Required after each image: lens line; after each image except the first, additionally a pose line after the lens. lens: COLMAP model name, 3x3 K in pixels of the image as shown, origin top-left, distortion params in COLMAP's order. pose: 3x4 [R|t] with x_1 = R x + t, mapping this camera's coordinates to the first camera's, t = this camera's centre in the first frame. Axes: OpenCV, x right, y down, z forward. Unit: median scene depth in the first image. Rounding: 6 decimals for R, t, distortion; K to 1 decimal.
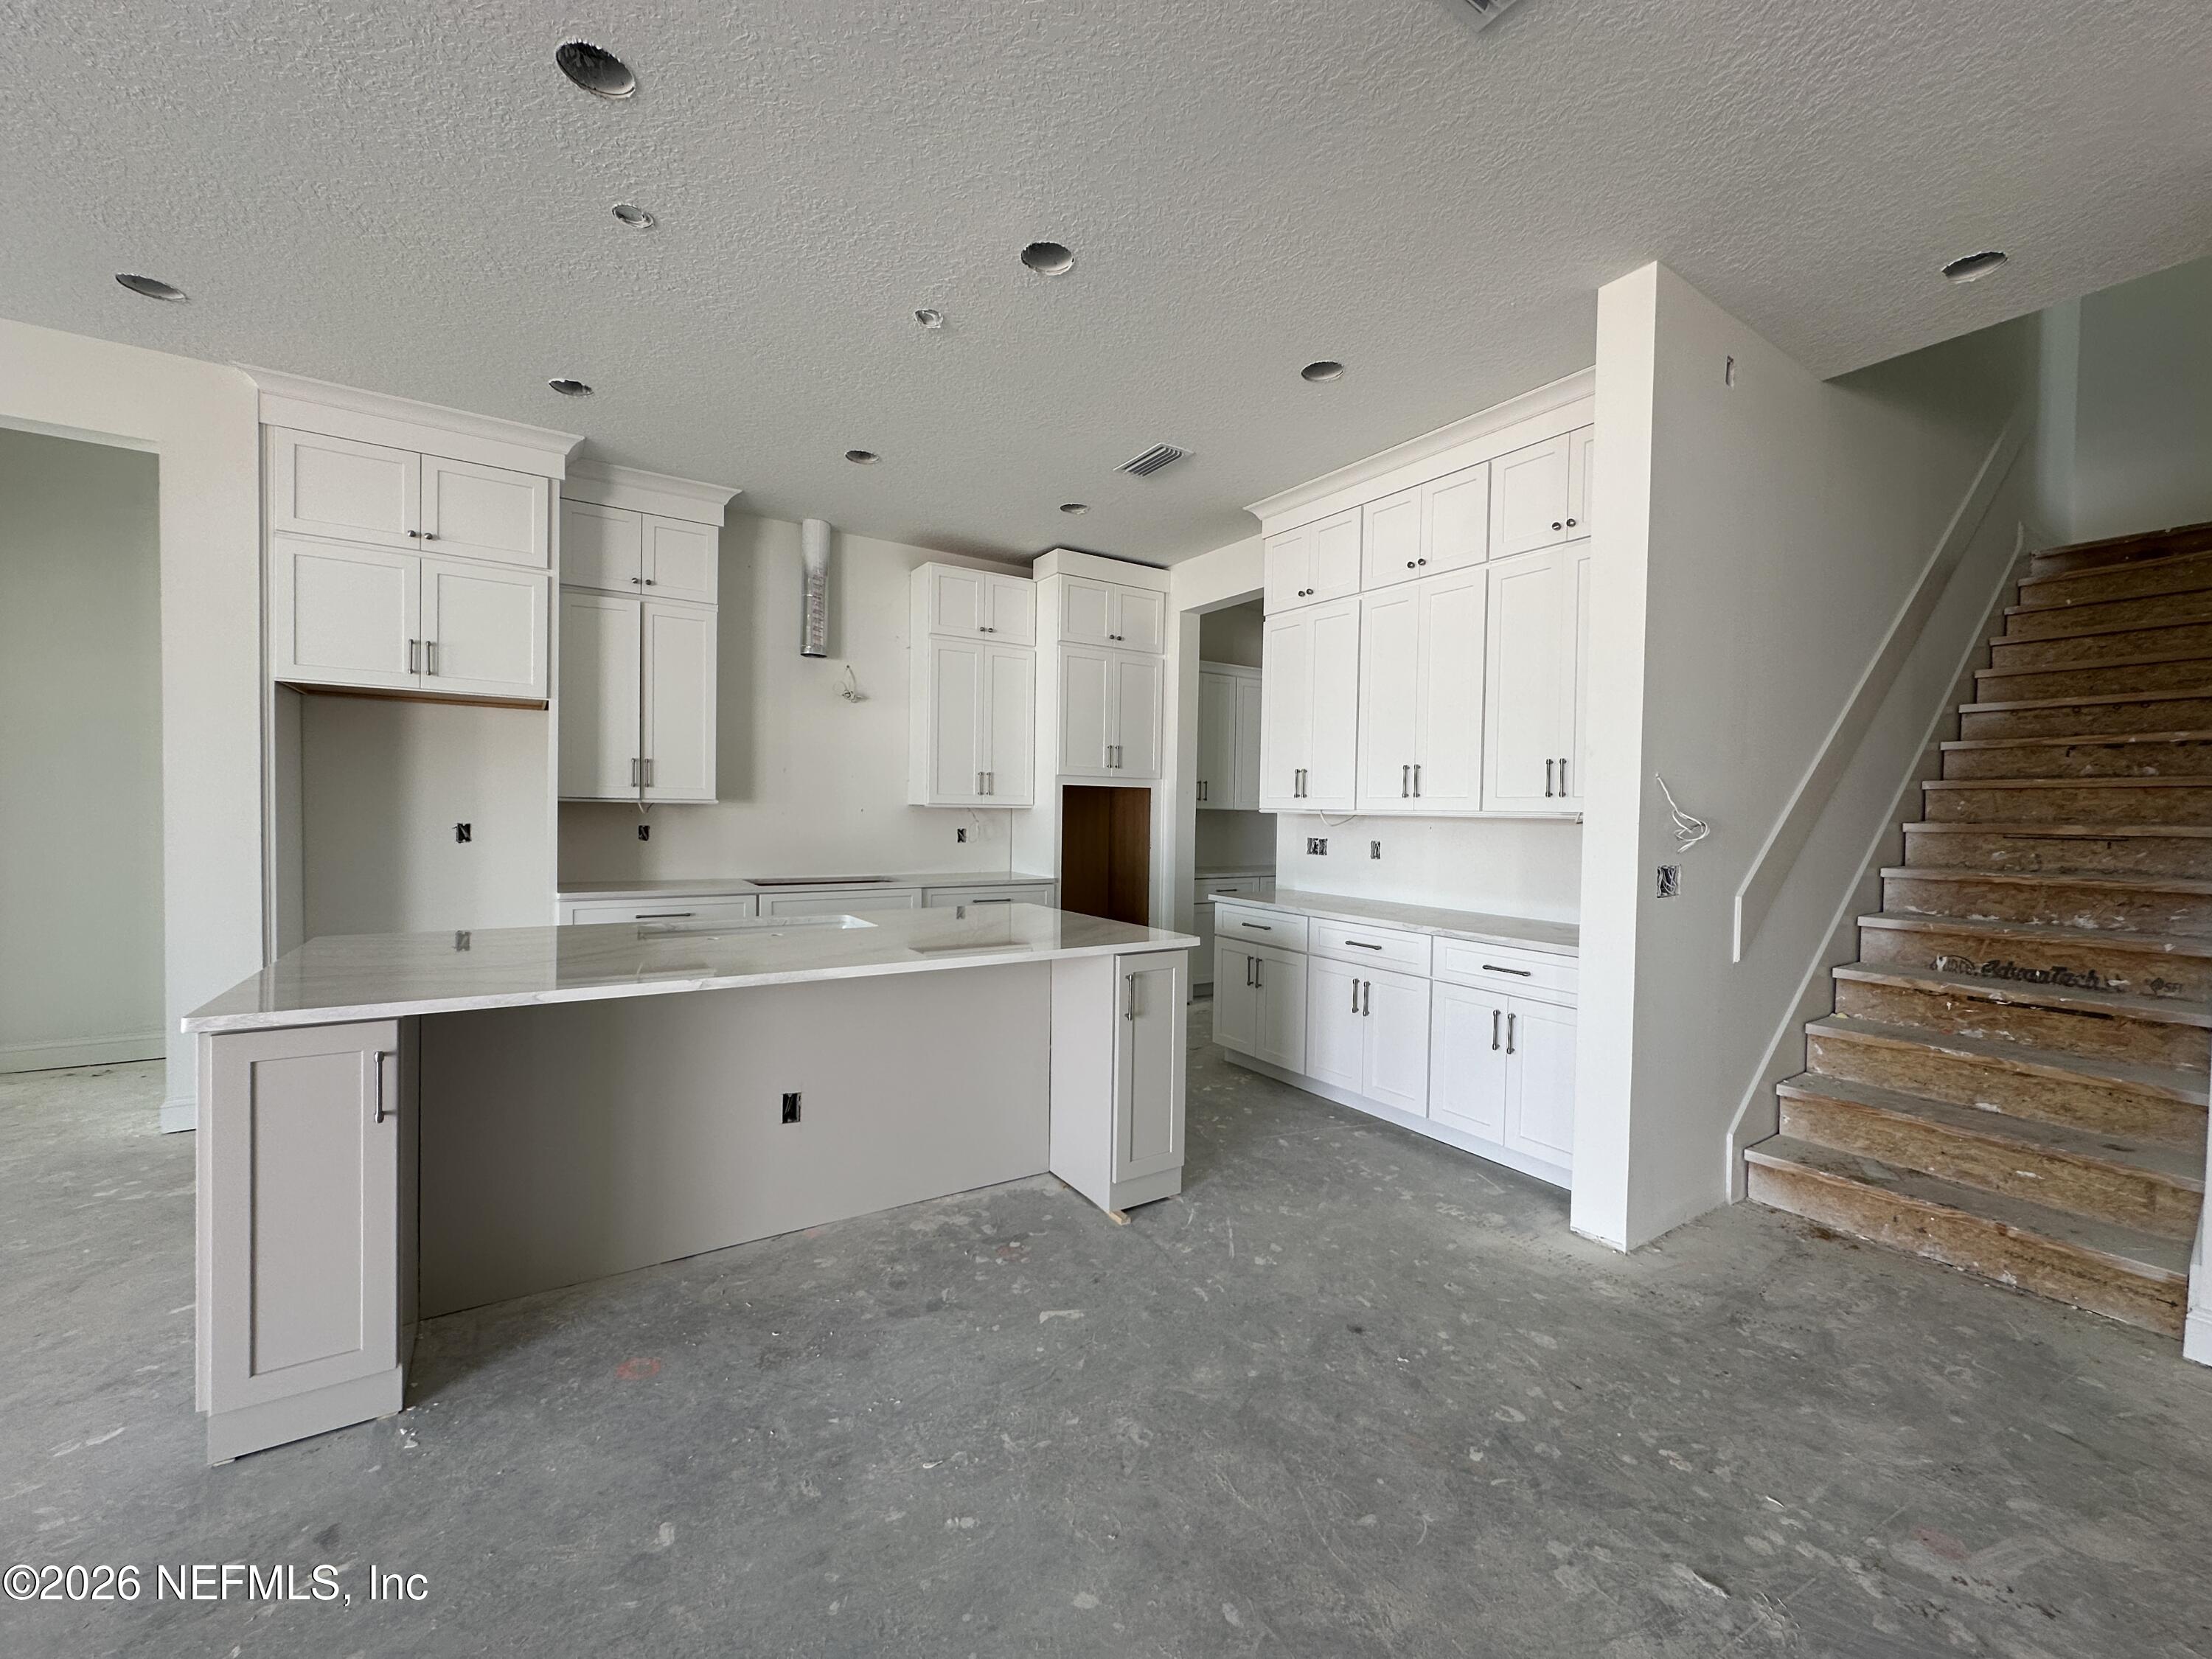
lens RADIAL K [[884.4, 0, 1106.0], [0, 884.4, 829.5], [0, 0, 1]] dist [-0.003939, -0.000130]
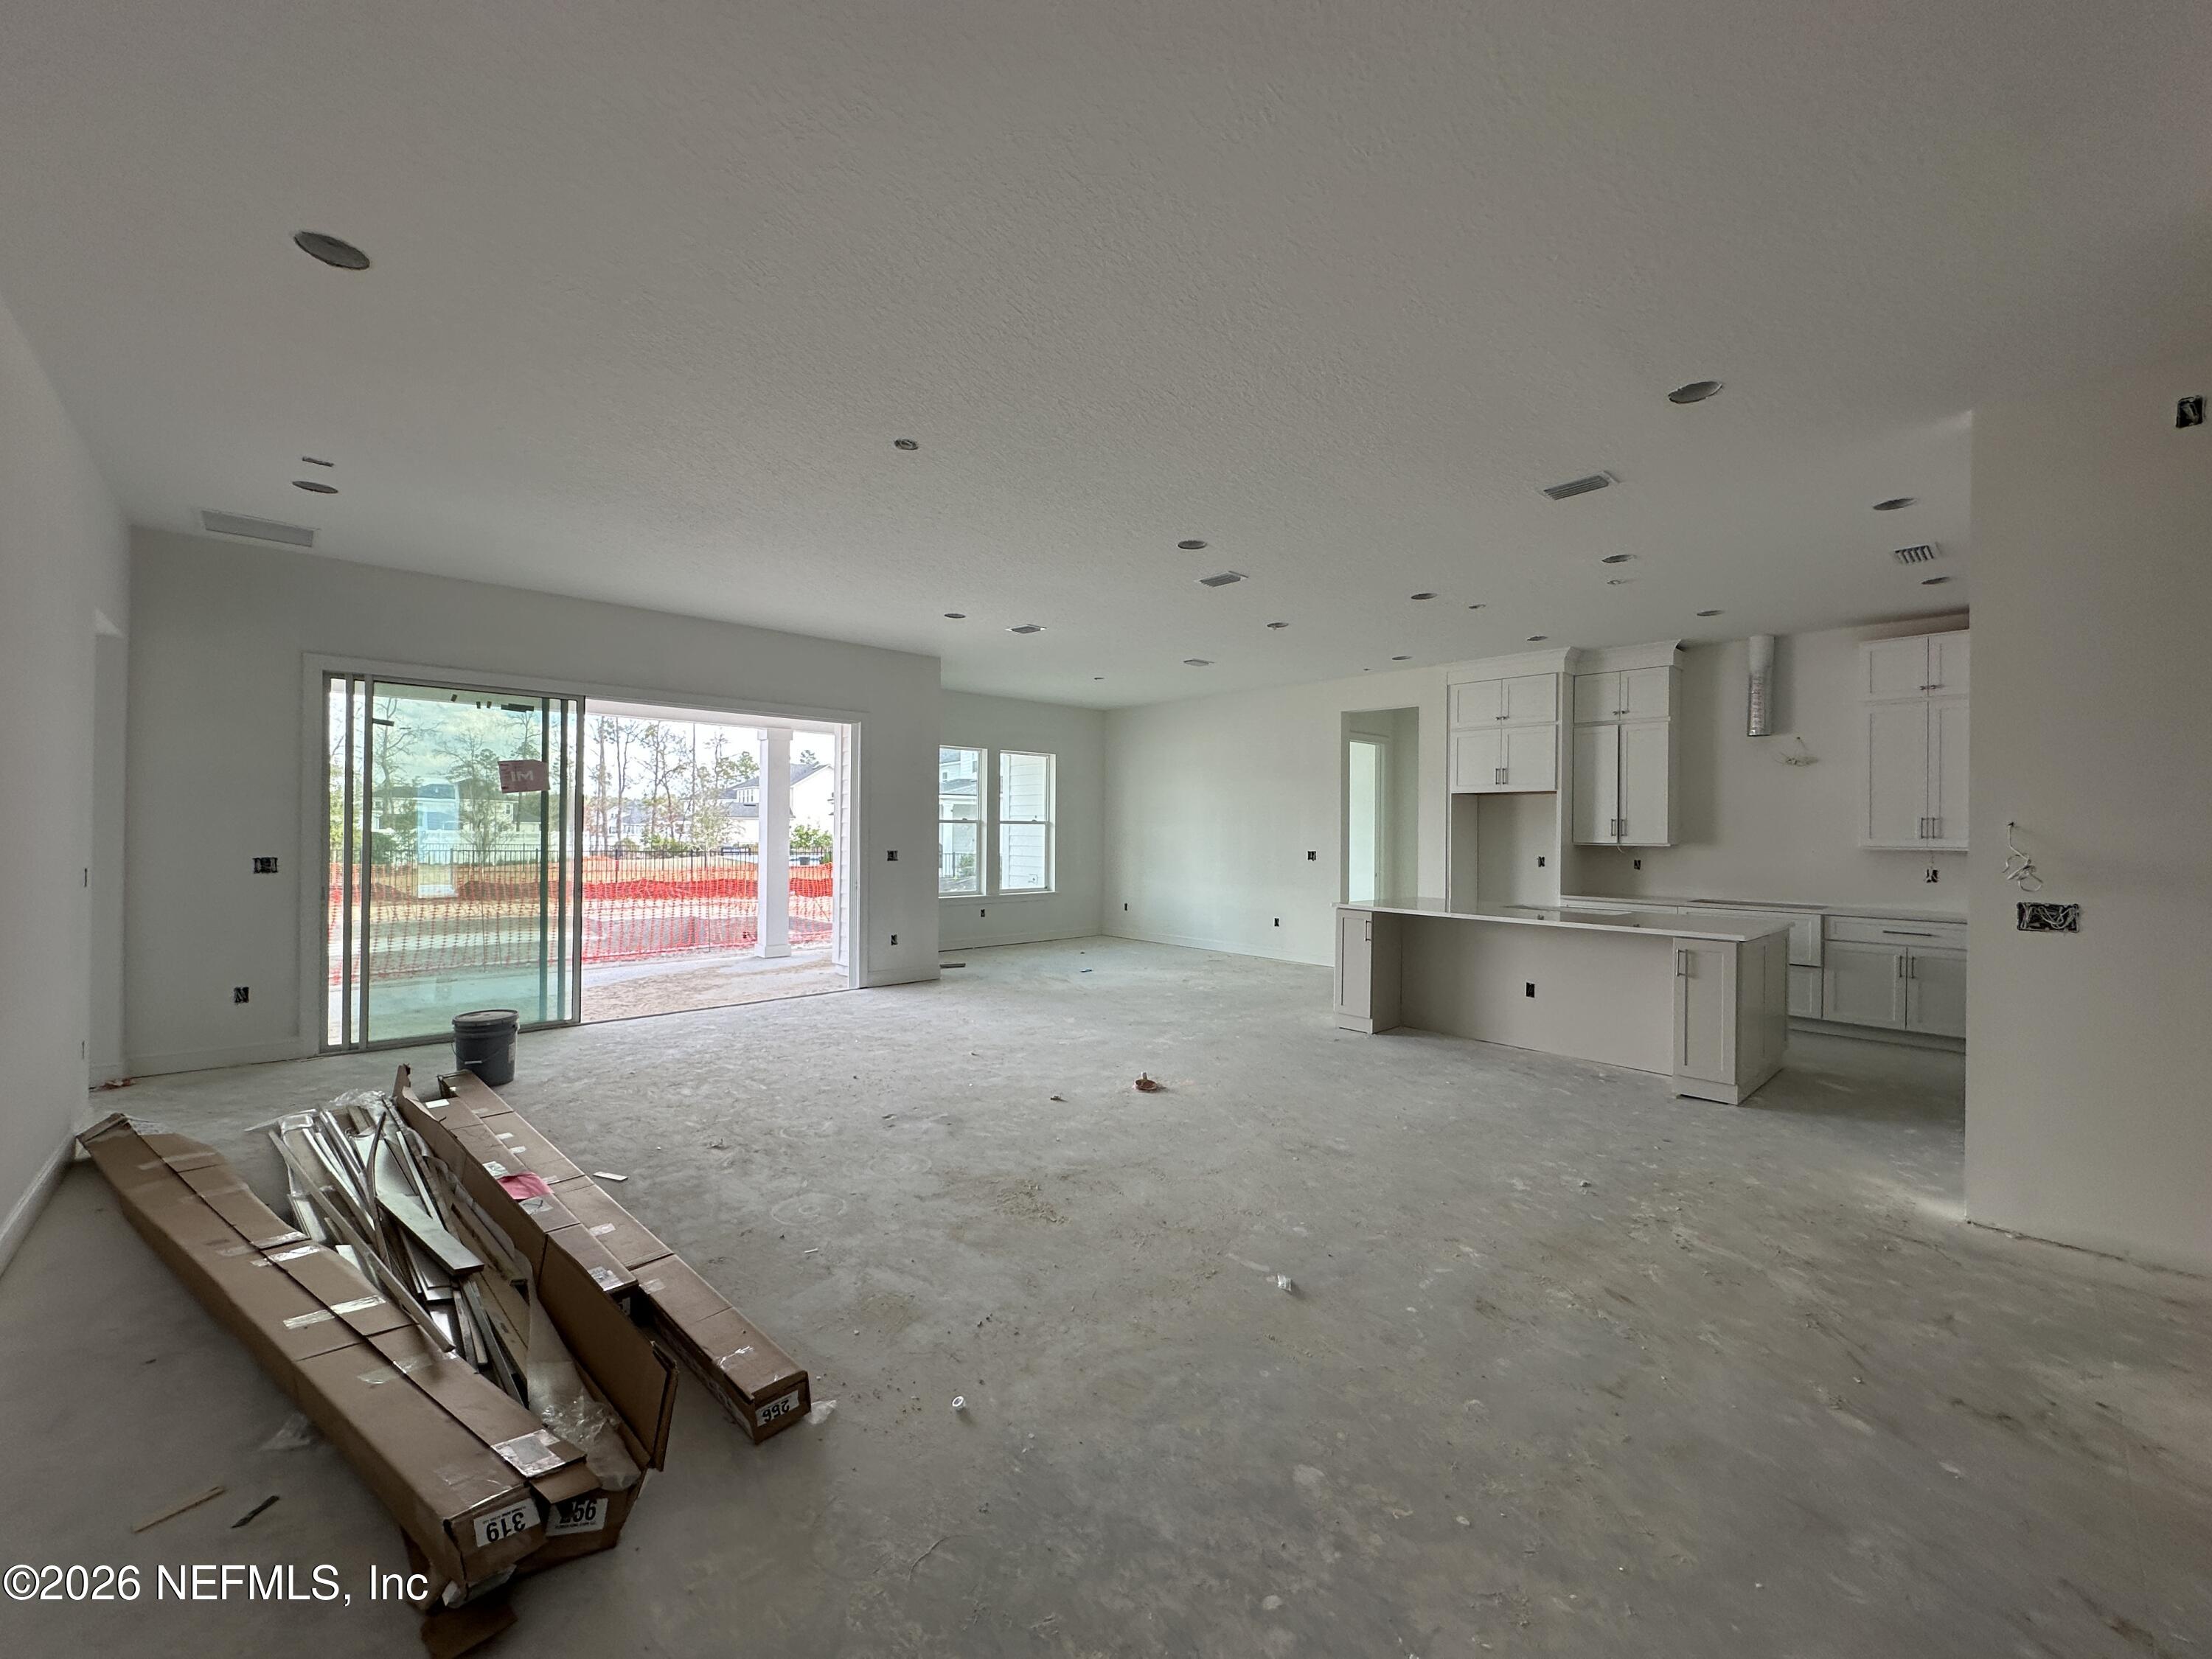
lens RADIAL K [[884.4, 0, 1106.0], [0, 884.4, 829.5], [0, 0, 1]] dist [-0.003939, -0.000130]
pose [[0.170619, -0.015865, -0.985209, 1.085535], [-0.026686, 0.999429, -0.020715, -0.000843], [0.984976, 0.029826, 0.170098, -0.264184]]
